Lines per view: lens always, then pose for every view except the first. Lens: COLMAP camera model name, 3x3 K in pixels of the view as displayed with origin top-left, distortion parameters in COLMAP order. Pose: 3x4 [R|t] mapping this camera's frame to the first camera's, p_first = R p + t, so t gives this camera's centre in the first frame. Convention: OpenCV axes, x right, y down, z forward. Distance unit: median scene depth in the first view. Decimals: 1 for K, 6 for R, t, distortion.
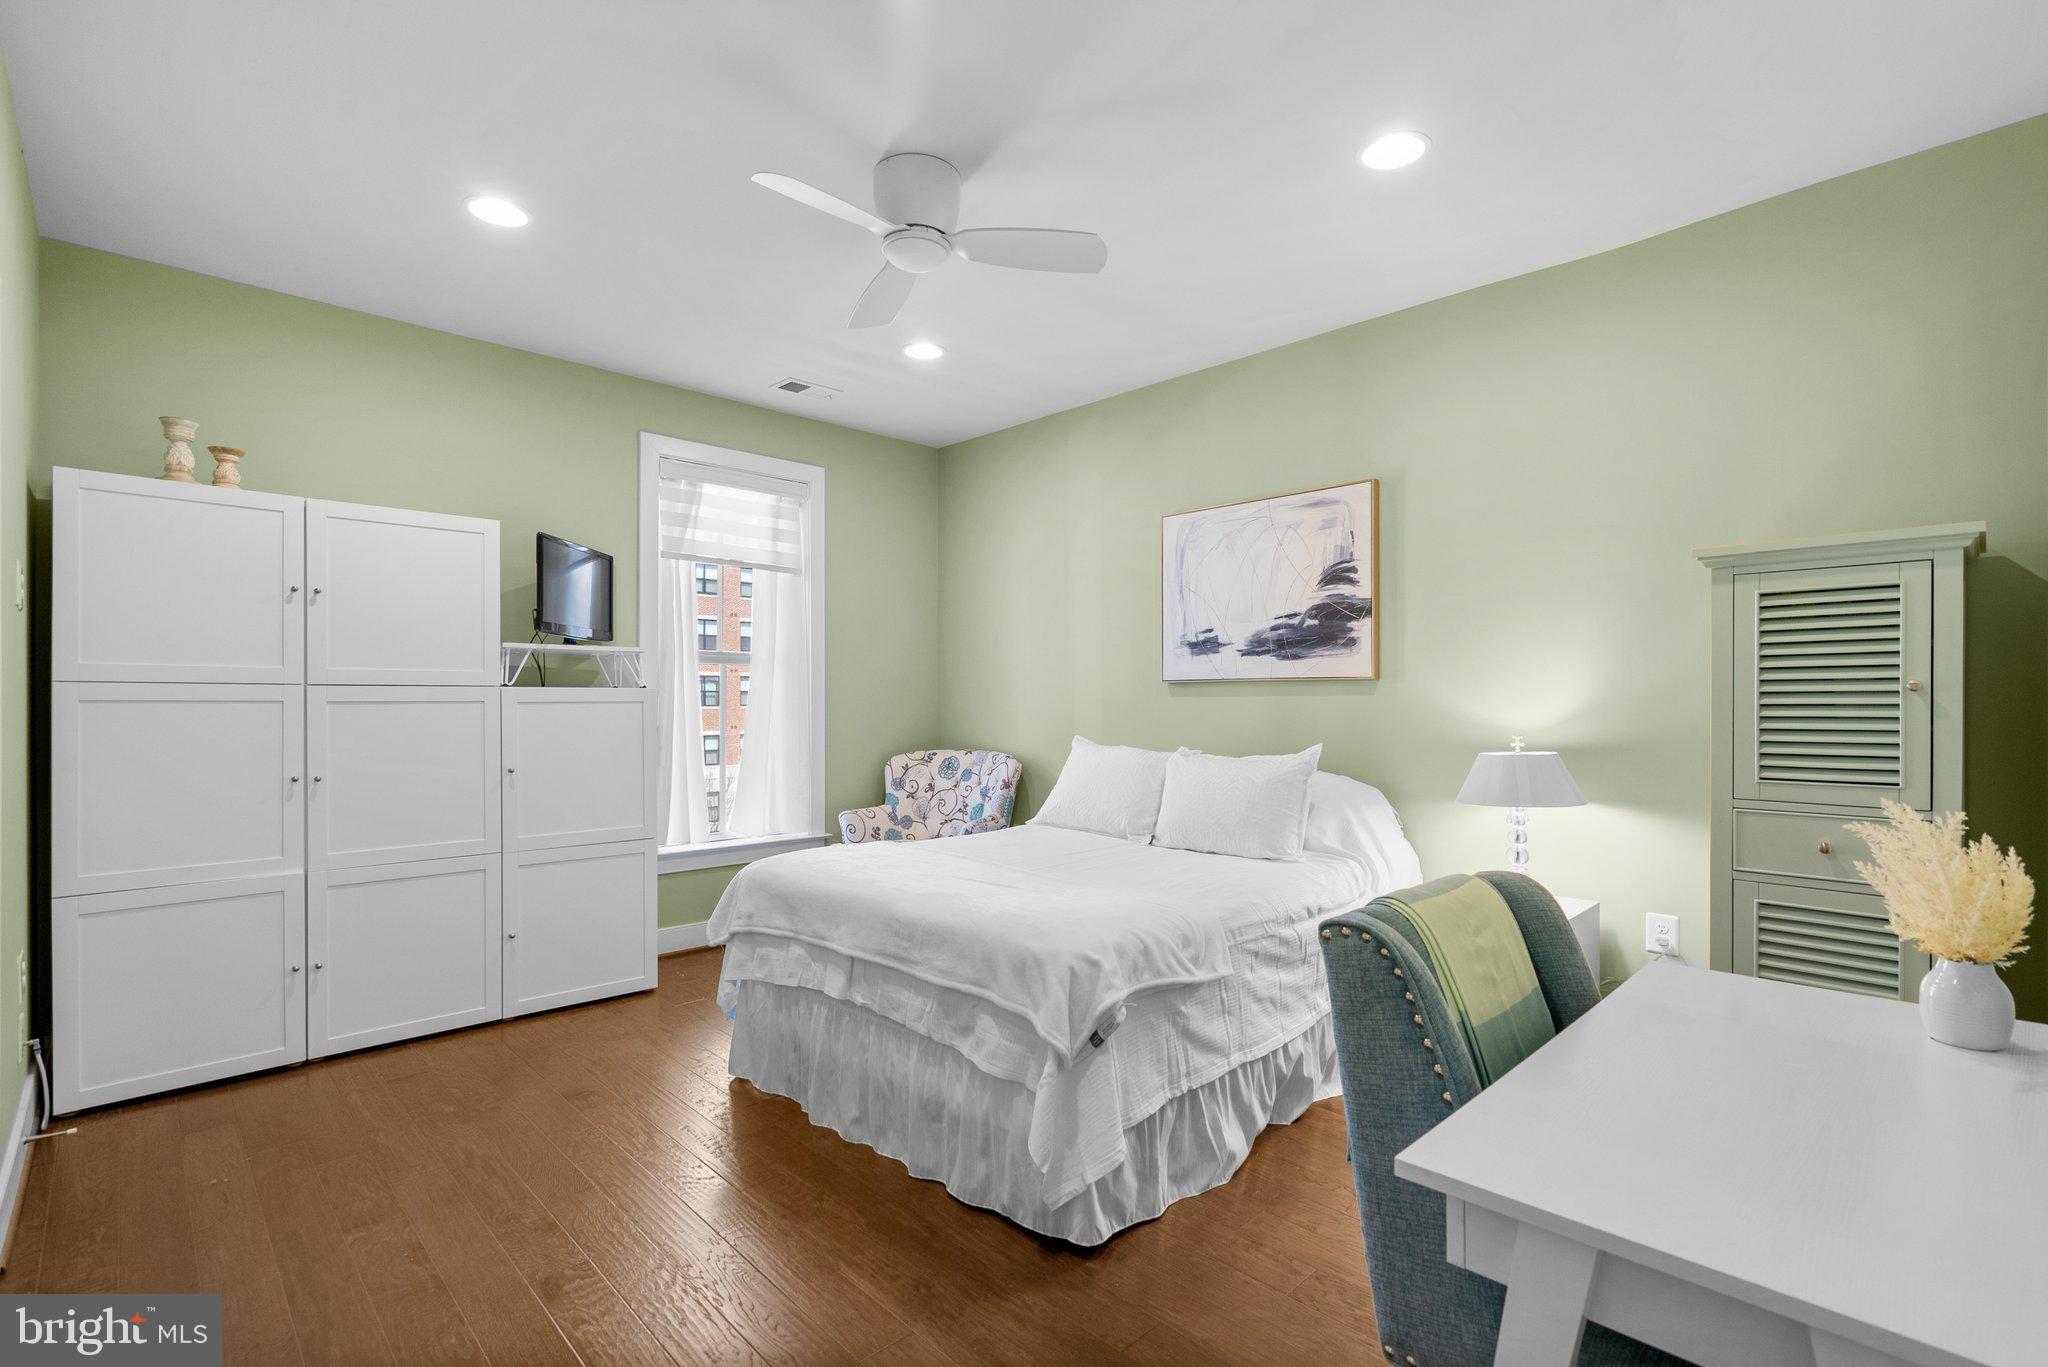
lens RADIAL K [[928.6, 0, 1031.4], [0, 928.6, 686.7], [0, 0, 1]] dist [-0.003658, 0.000817]
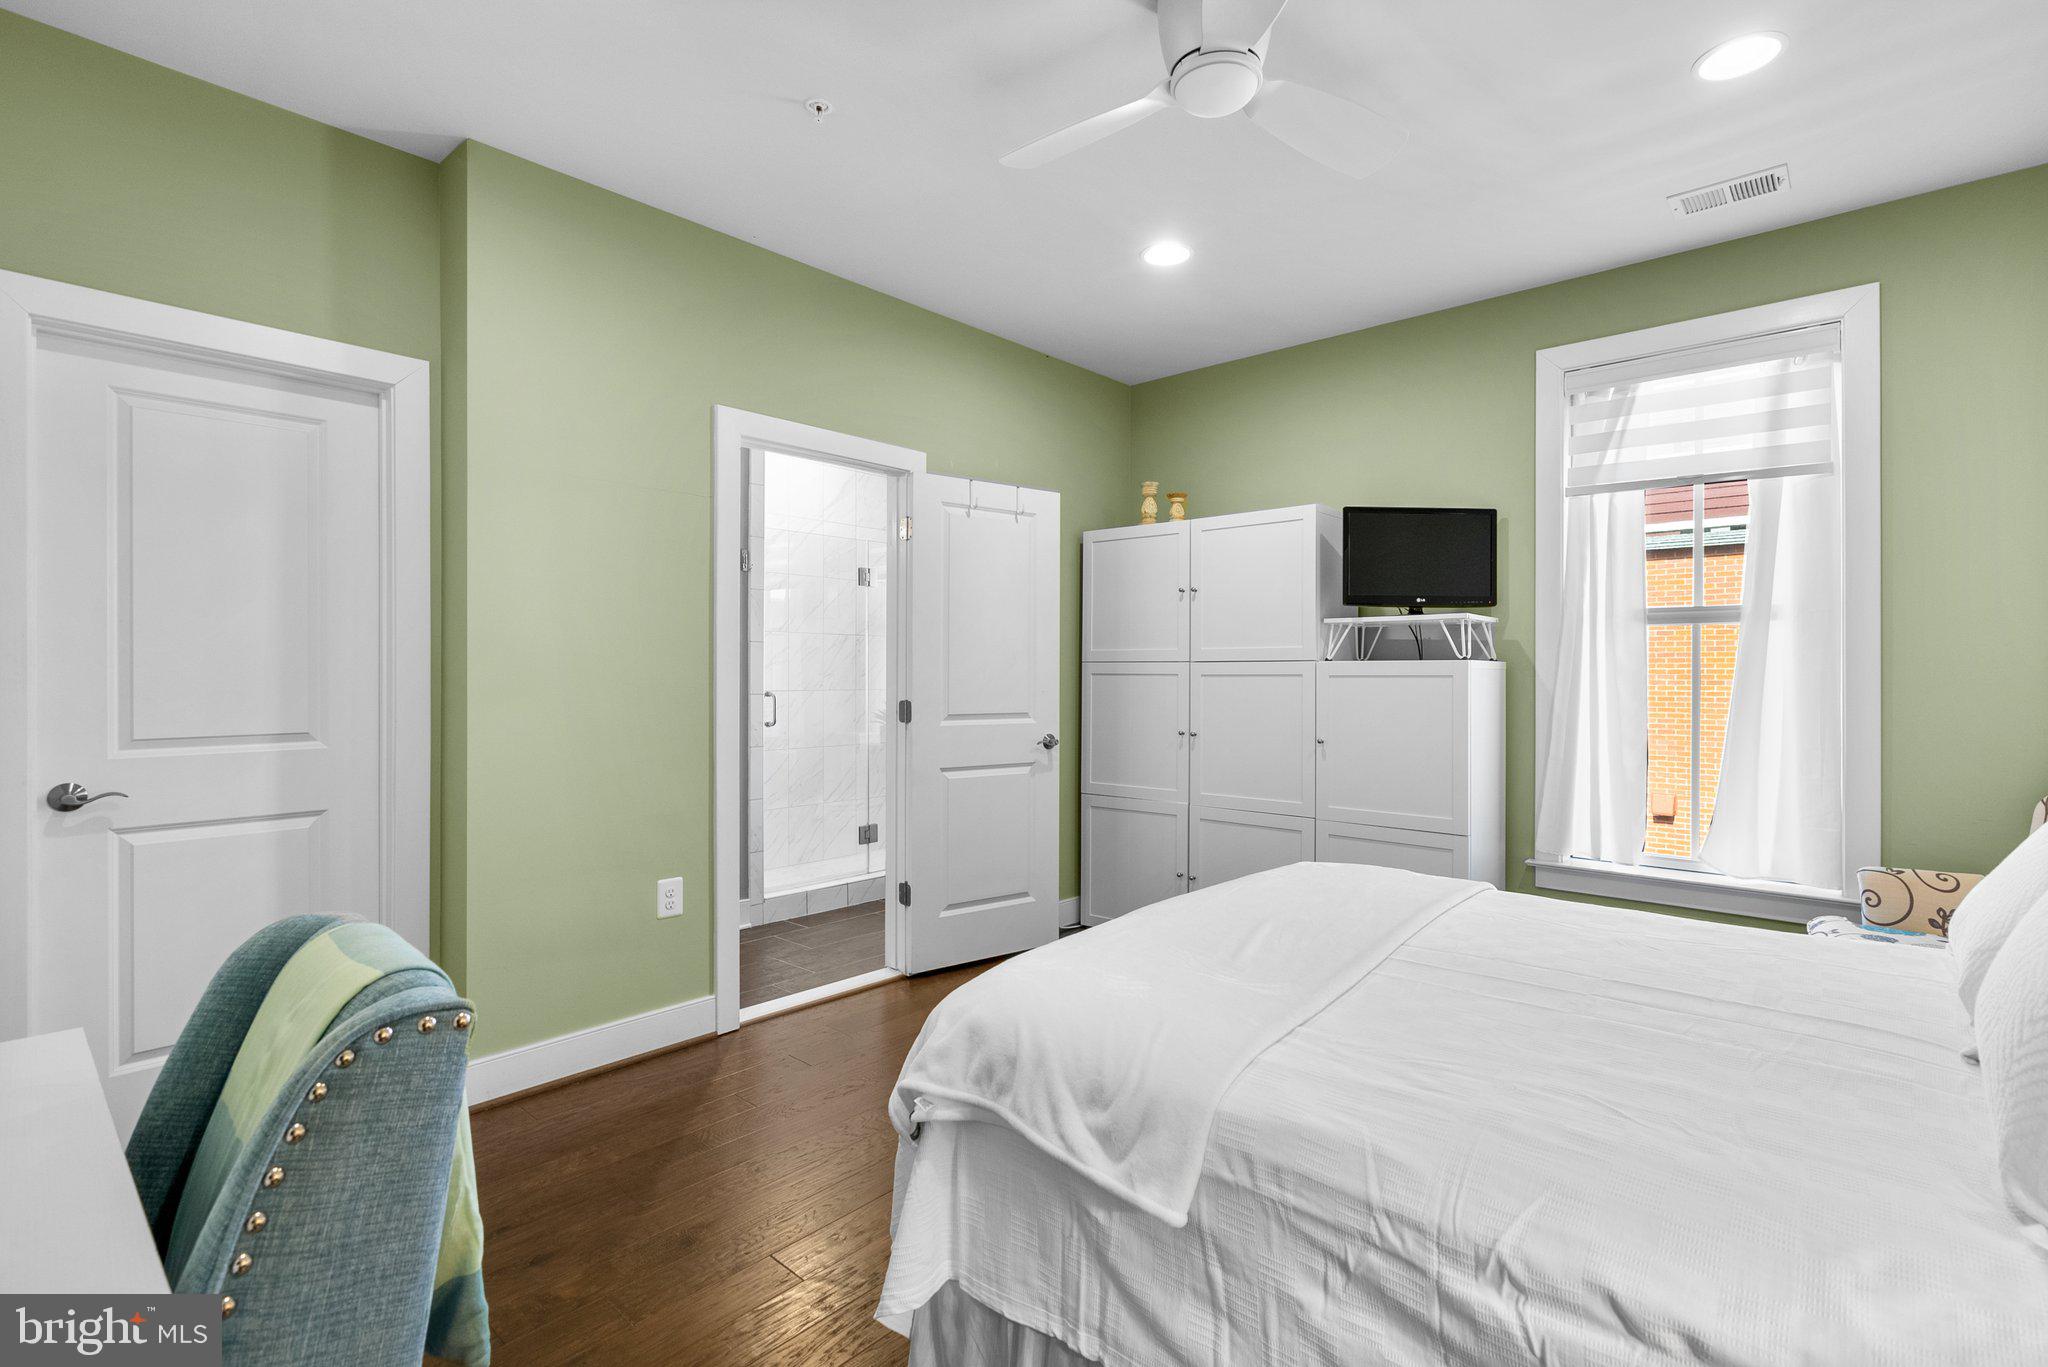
lens RADIAL K [[935.4, 0, 1023.1], [0, 935.4, 677.1], [0, 0, 1]] dist [-0.004121, 0.000568]
pose [[0.076967, 0.001367, -0.997033, 0.523713], [0.010141, 0.999946, 0.002154, 0.014536], [0.996982, -0.010277, 0.076949, 0.660447]]
